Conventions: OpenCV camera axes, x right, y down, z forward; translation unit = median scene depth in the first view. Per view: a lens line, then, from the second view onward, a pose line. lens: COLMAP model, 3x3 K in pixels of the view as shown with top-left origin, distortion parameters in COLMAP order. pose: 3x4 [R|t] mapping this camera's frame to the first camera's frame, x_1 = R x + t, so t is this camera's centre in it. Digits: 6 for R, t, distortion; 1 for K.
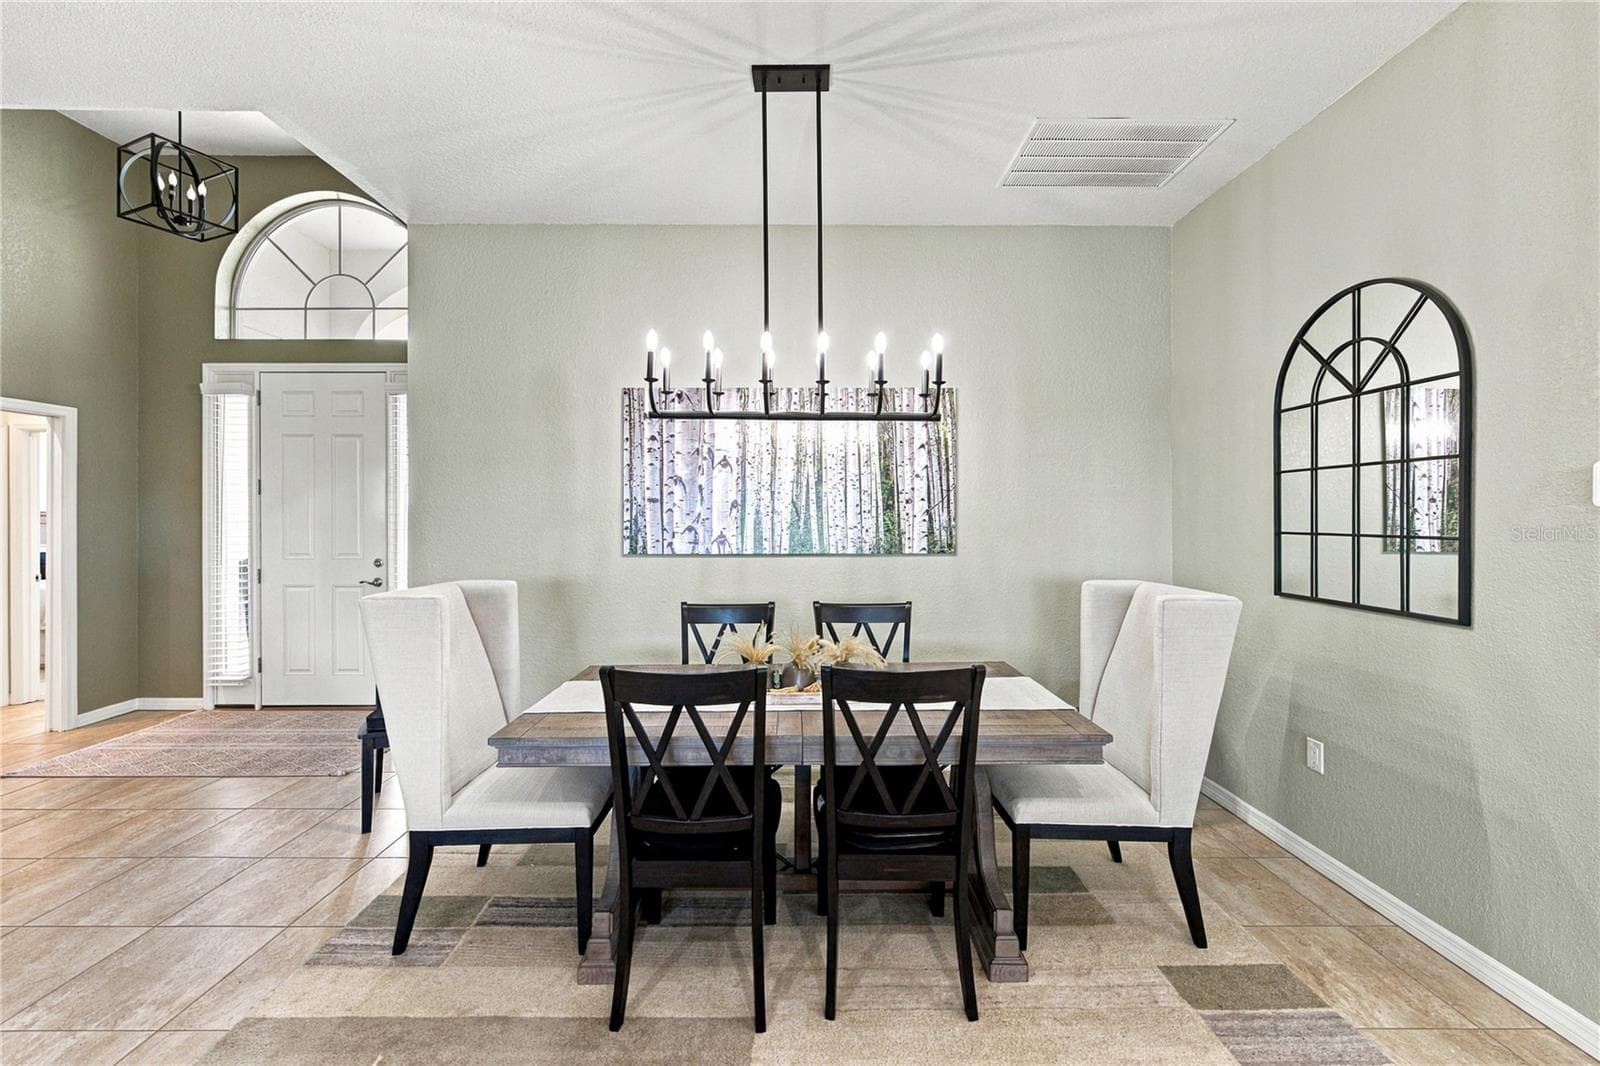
lens RADIAL K [[628.8, 0, 796.2], [0, 628.8, 526.5], [0, 0, 1]] dist [0.000678, 0.000057]
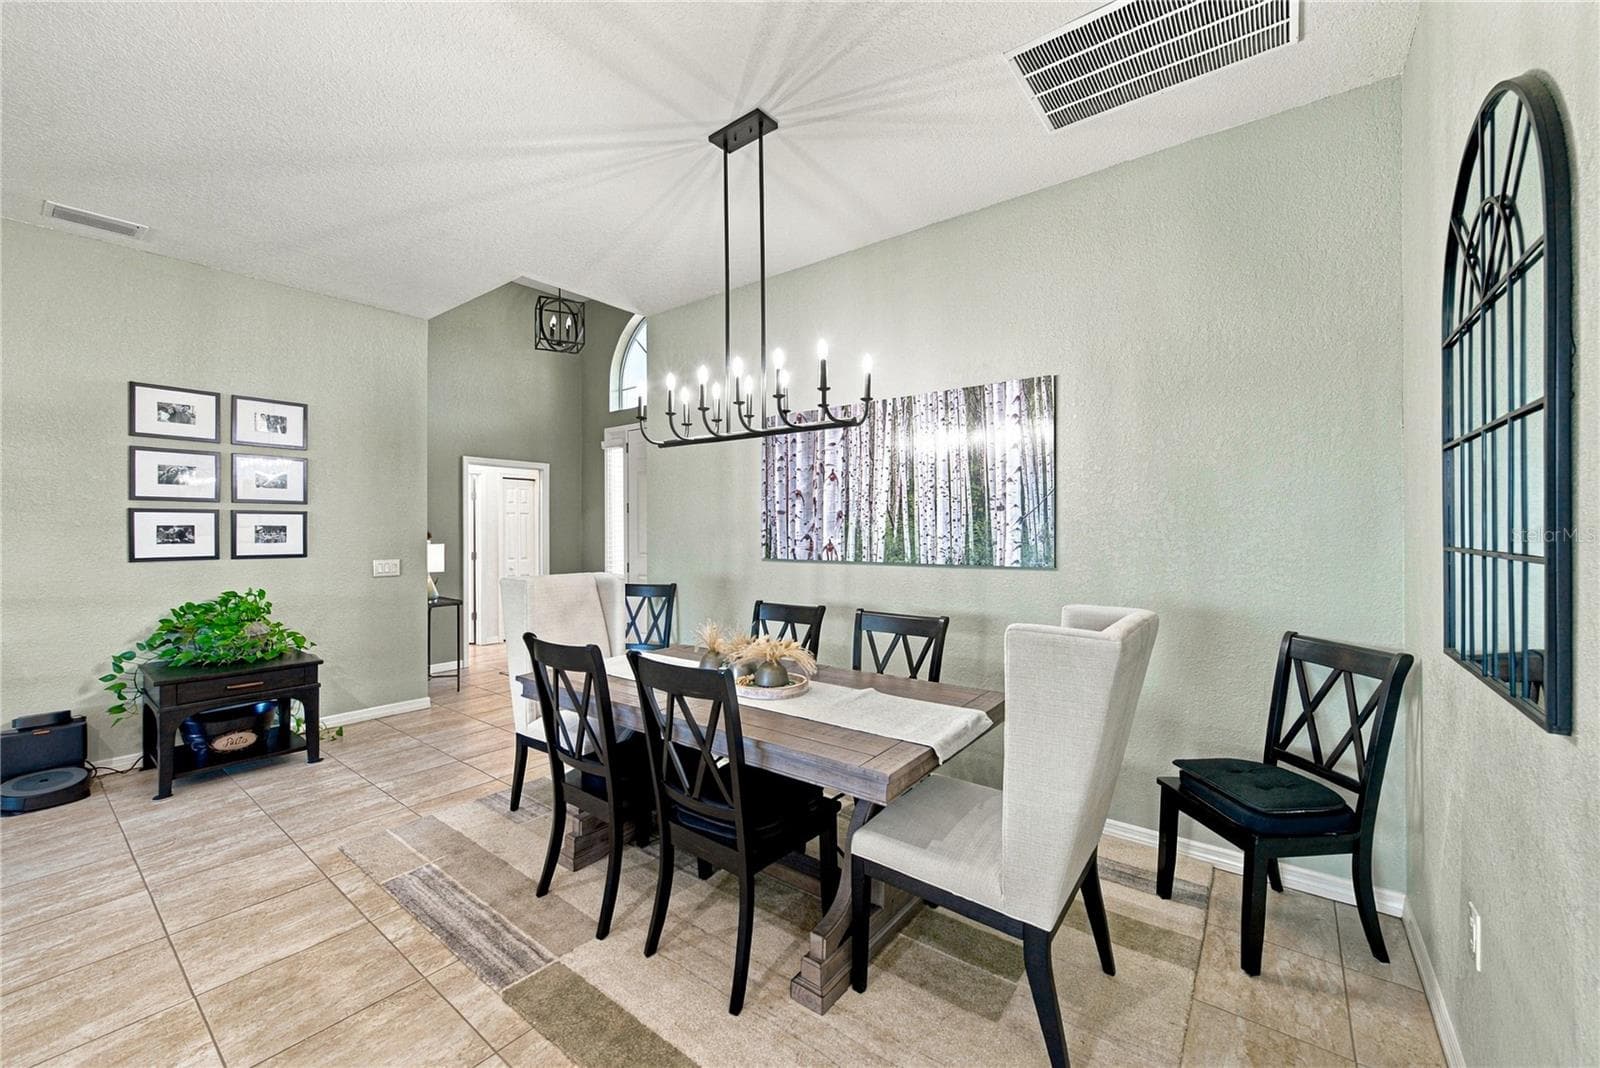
lens RADIAL K [[612.0, 0, 800.0], [0, 612.0, 534.0], [0, 0, 1]] dist [0.007788, -0.000077]
pose [[0.797849, 0.002607, -0.602851, 0.478434], [-0.006108, 0.999974, -0.003759, 0.001981], [0.602826, 0.006682, 0.797845, 0.125175]]
